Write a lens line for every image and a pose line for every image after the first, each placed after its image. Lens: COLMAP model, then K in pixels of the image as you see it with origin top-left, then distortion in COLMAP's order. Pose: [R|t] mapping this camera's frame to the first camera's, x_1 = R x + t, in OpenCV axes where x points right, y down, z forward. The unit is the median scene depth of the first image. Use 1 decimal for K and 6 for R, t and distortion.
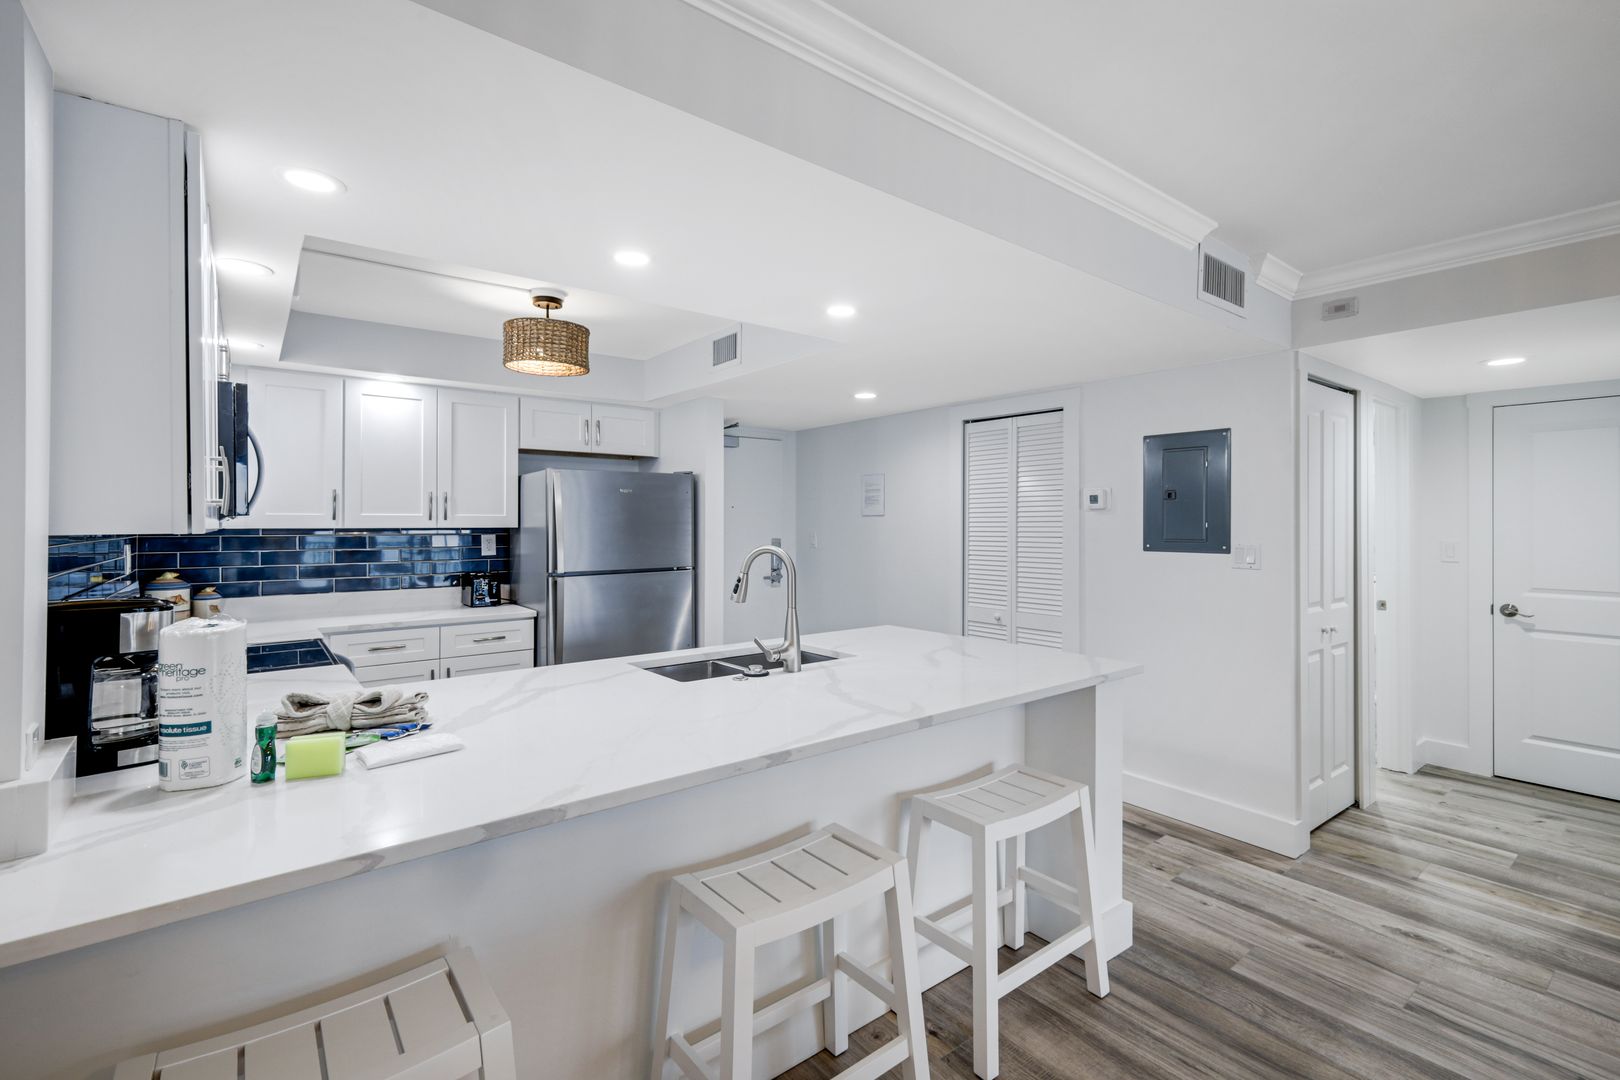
lens RADIAL K [[720.8, 0, 801.0], [0, 720.8, 525.8], [0, 0, 1]] dist [-0.001070, 0.000661]
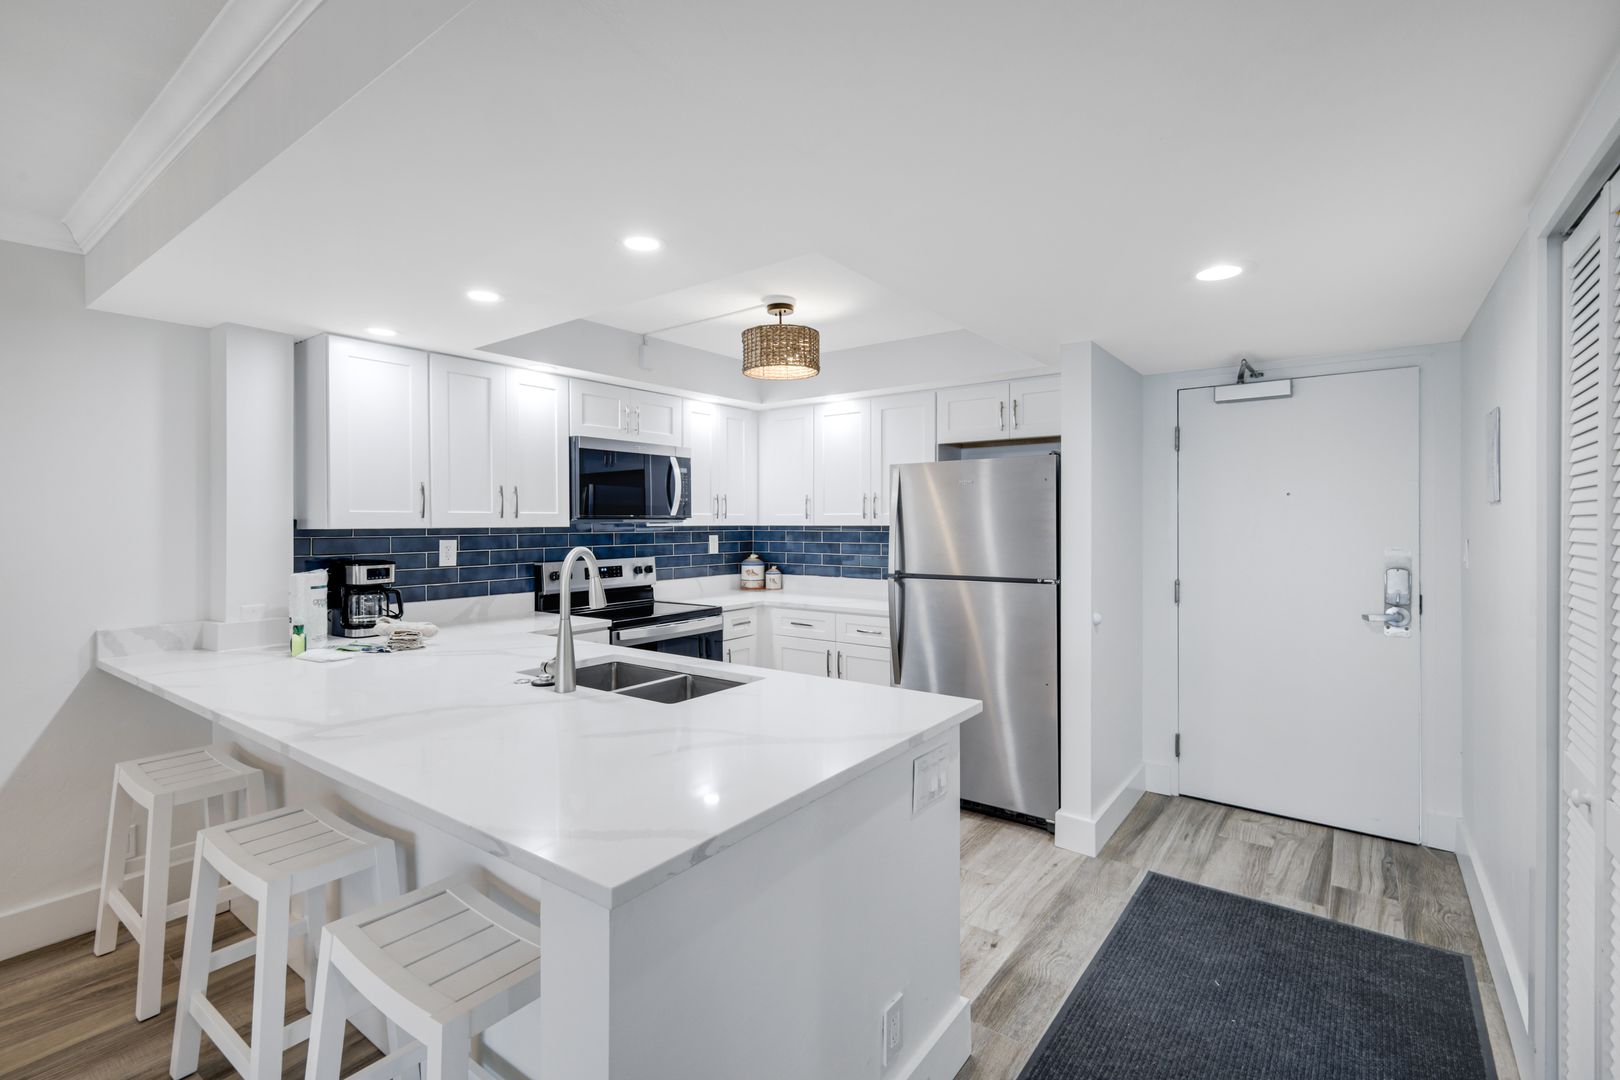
lens RADIAL K [[720.8, 0, 817.5], [0, 720.8, 523.6], [0, 0, 1]] dist [-0.001070, 0.000661]
pose [[0.288732, -0.000696, -0.957410, 0.594014], [0.000669, 1.000000, -0.000526, 0.000781], [0.957410, -0.000489, 0.288732, 0.673343]]
